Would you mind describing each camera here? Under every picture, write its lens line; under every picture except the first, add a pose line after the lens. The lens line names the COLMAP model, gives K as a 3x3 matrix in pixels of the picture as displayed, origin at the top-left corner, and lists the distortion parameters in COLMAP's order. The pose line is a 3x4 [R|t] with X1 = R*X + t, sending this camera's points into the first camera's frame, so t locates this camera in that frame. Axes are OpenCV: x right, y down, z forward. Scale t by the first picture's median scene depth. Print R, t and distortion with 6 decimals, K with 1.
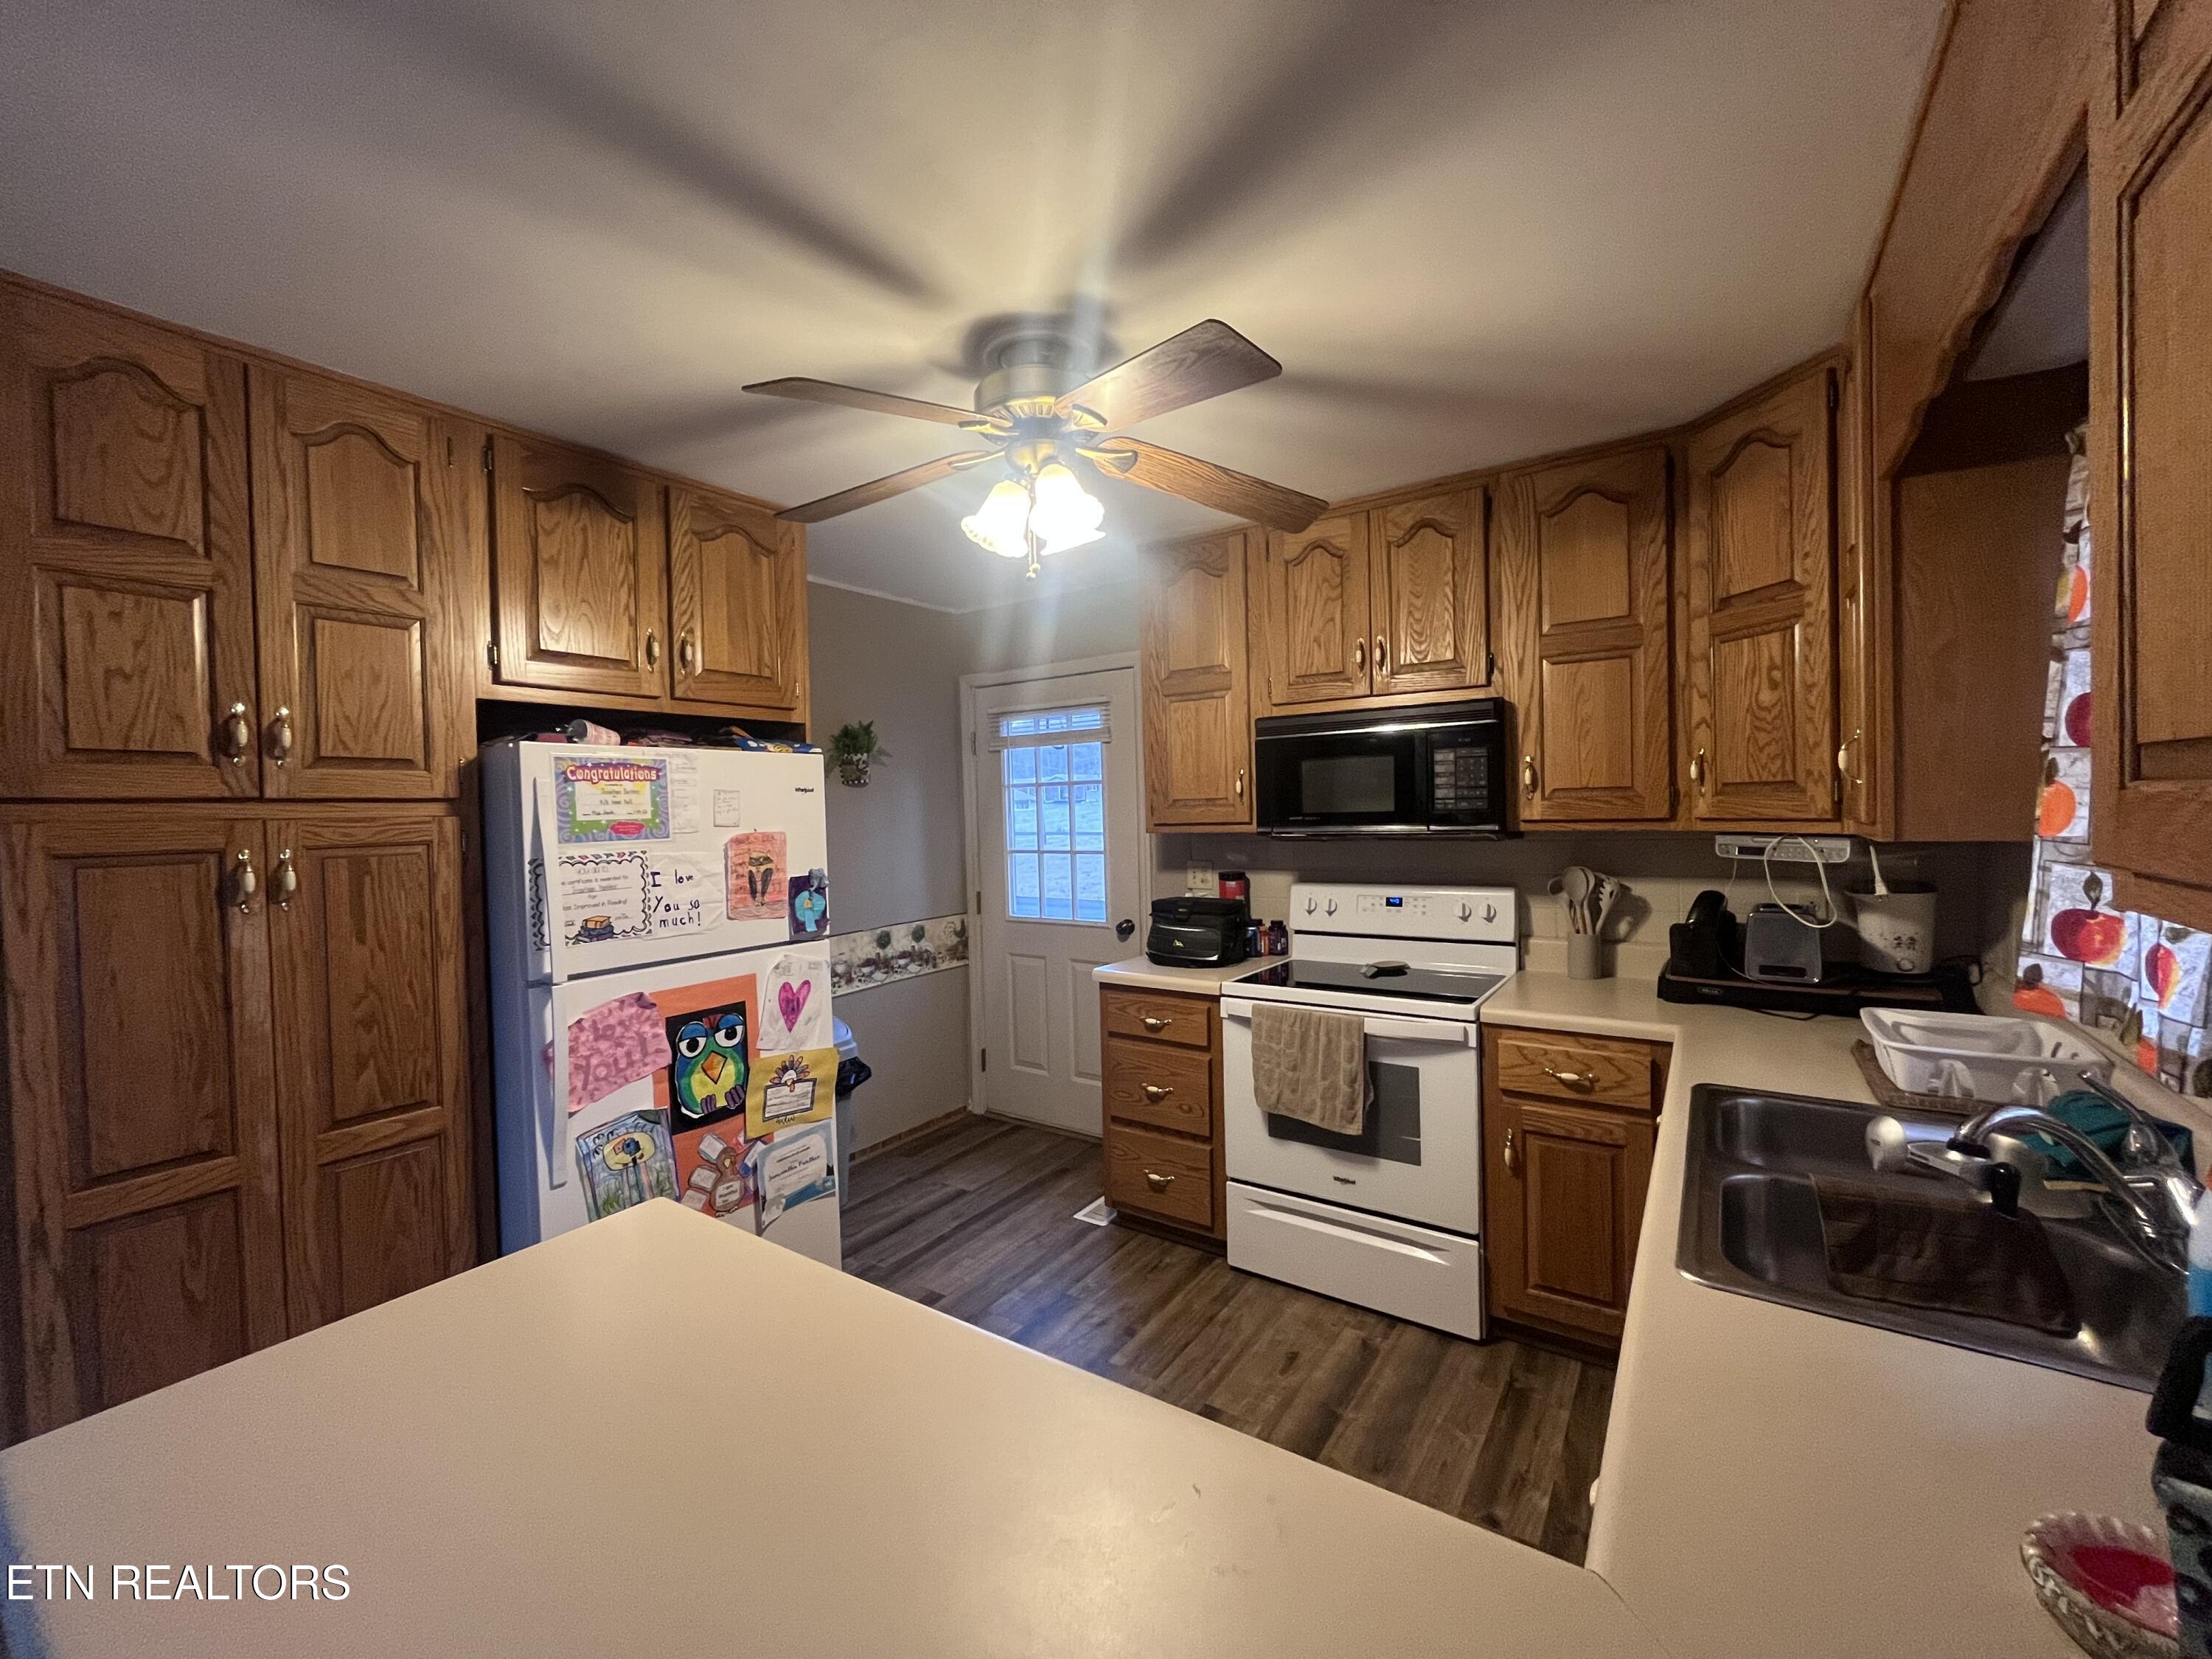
lens RADIAL K [[893.5, 0, 1107.3], [0, 893.5, 826.2], [0, 0, 1]] dist [0.000241, -0.000049]
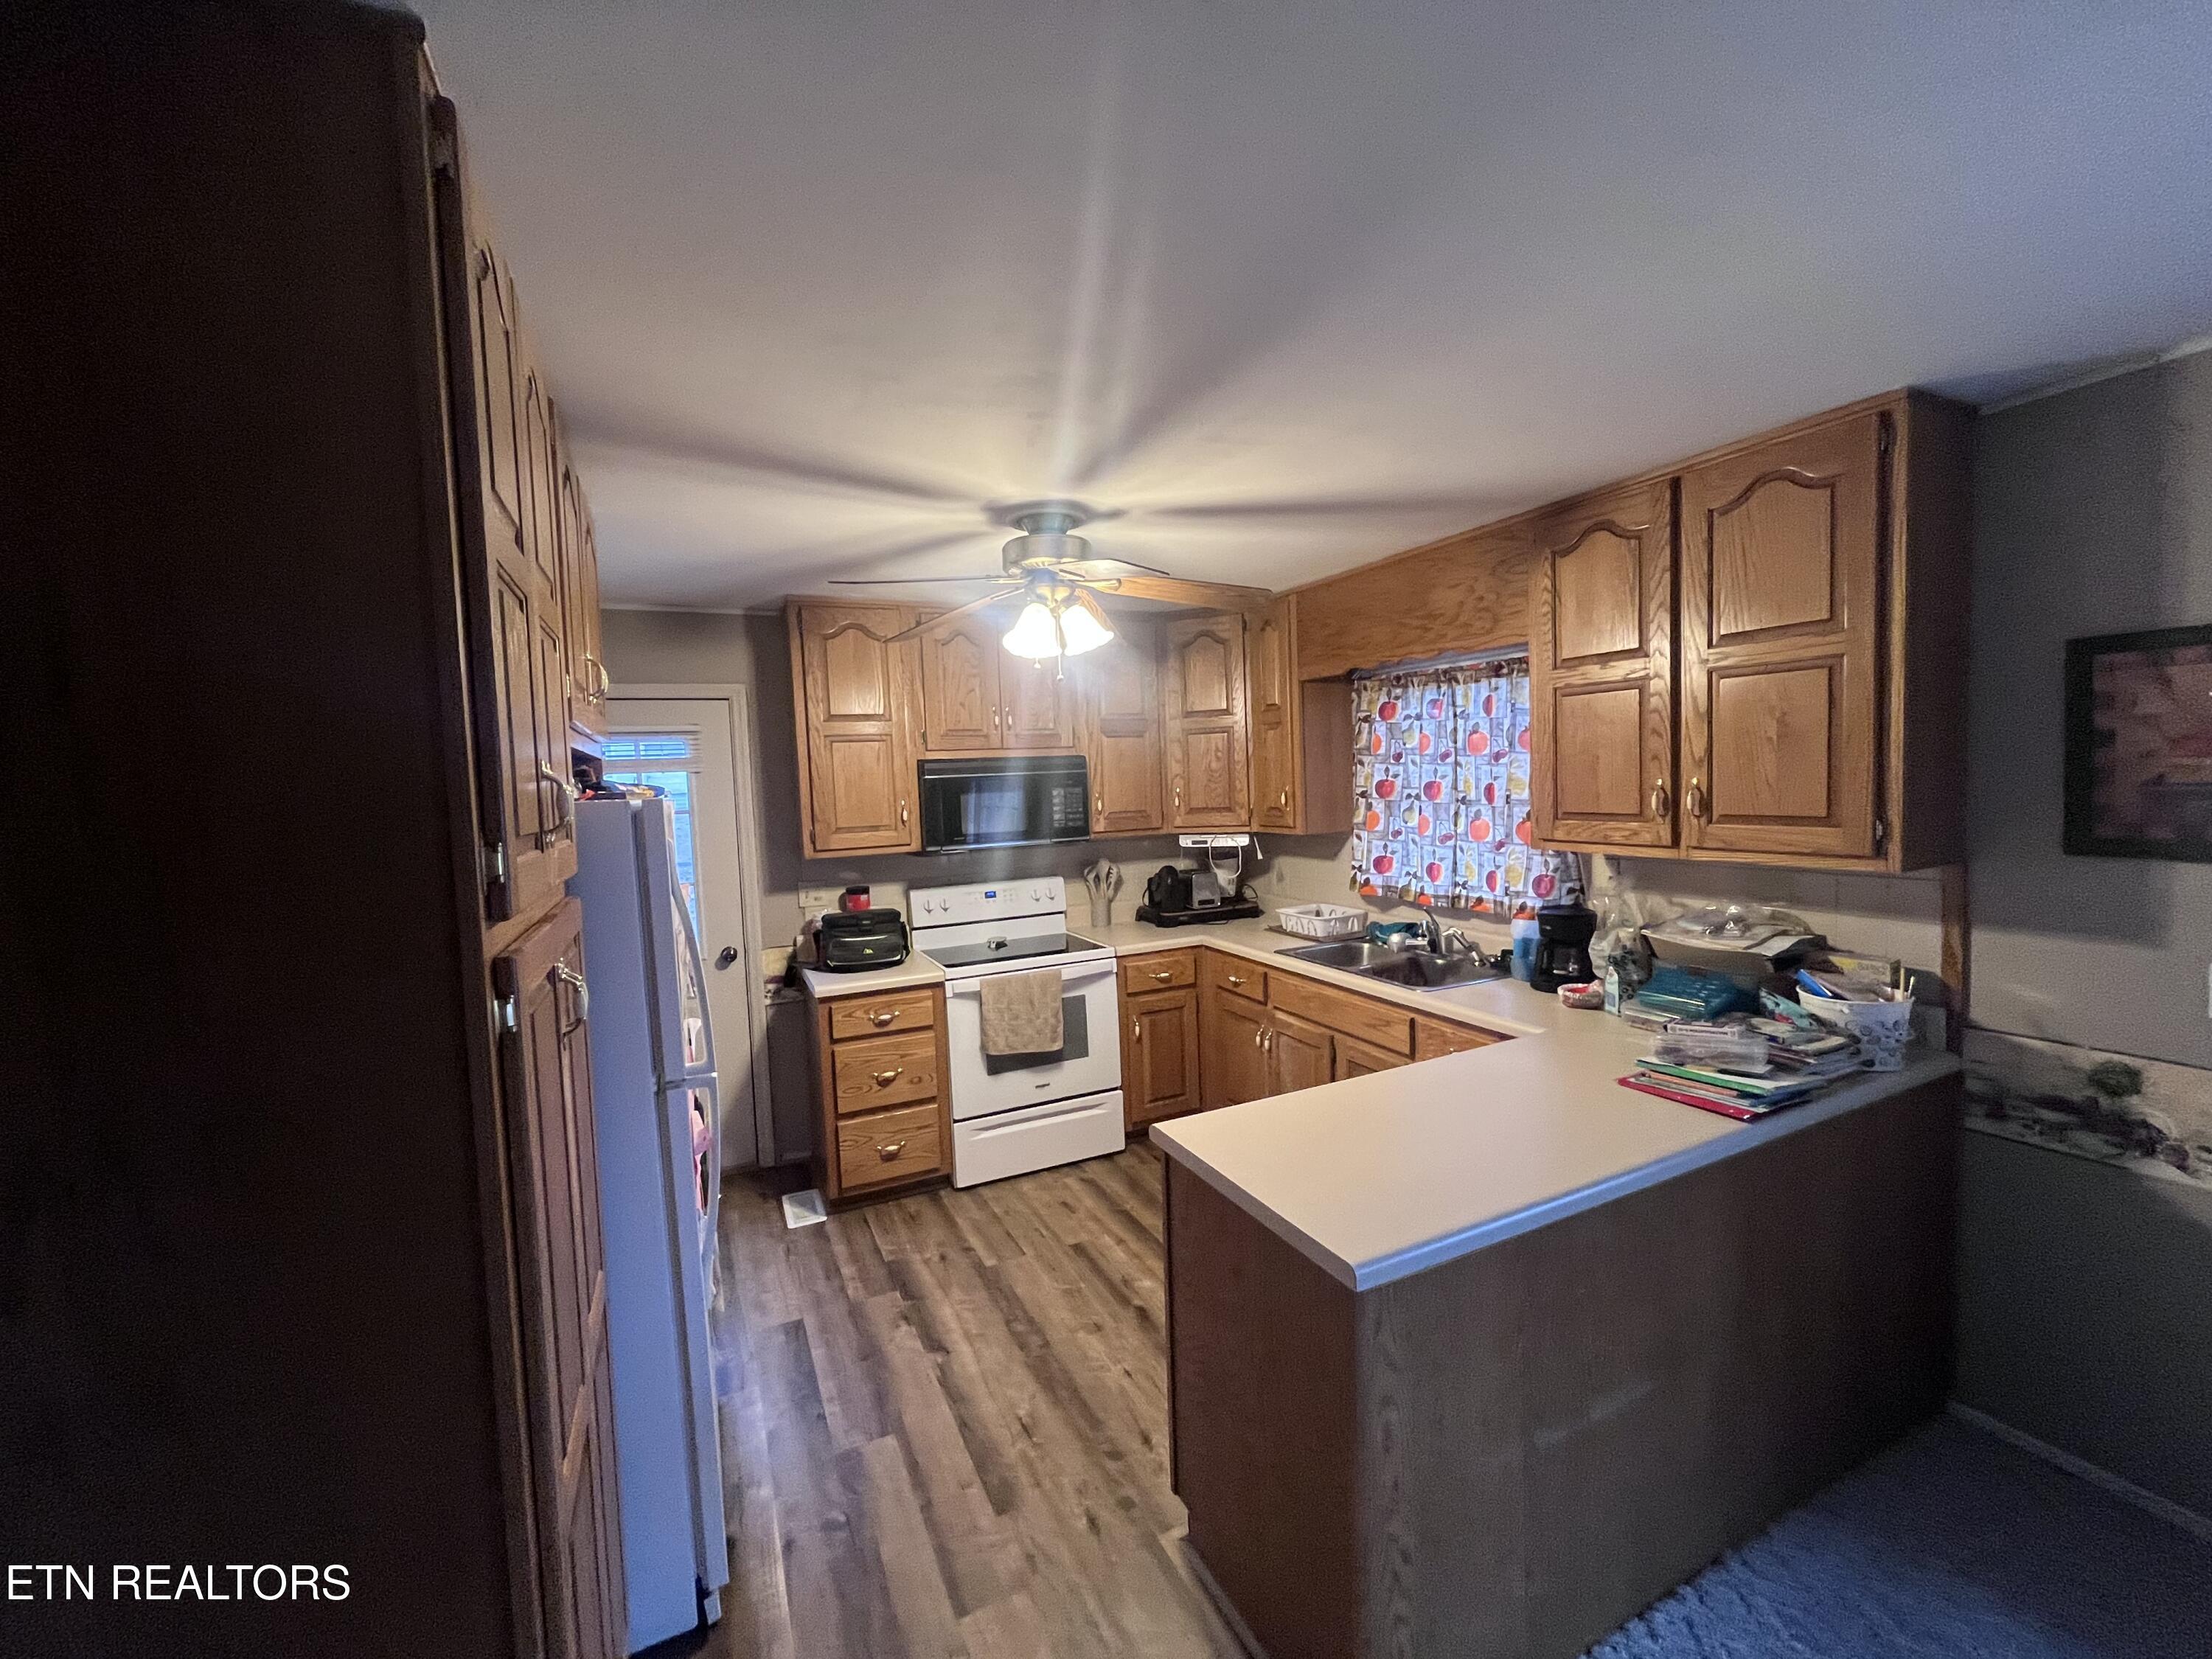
lens RADIAL K [[893.5, 0, 1109.0], [0, 893.5, 826.4], [0, 0, 1]] dist [0.000241, -0.000049]
pose [[0.503004, -0.043361, 0.863196, -0.895751], [0.045365, 0.998689, 0.023731, -0.052676], [-0.863093, 0.027222, 0.504311, 0.160939]]
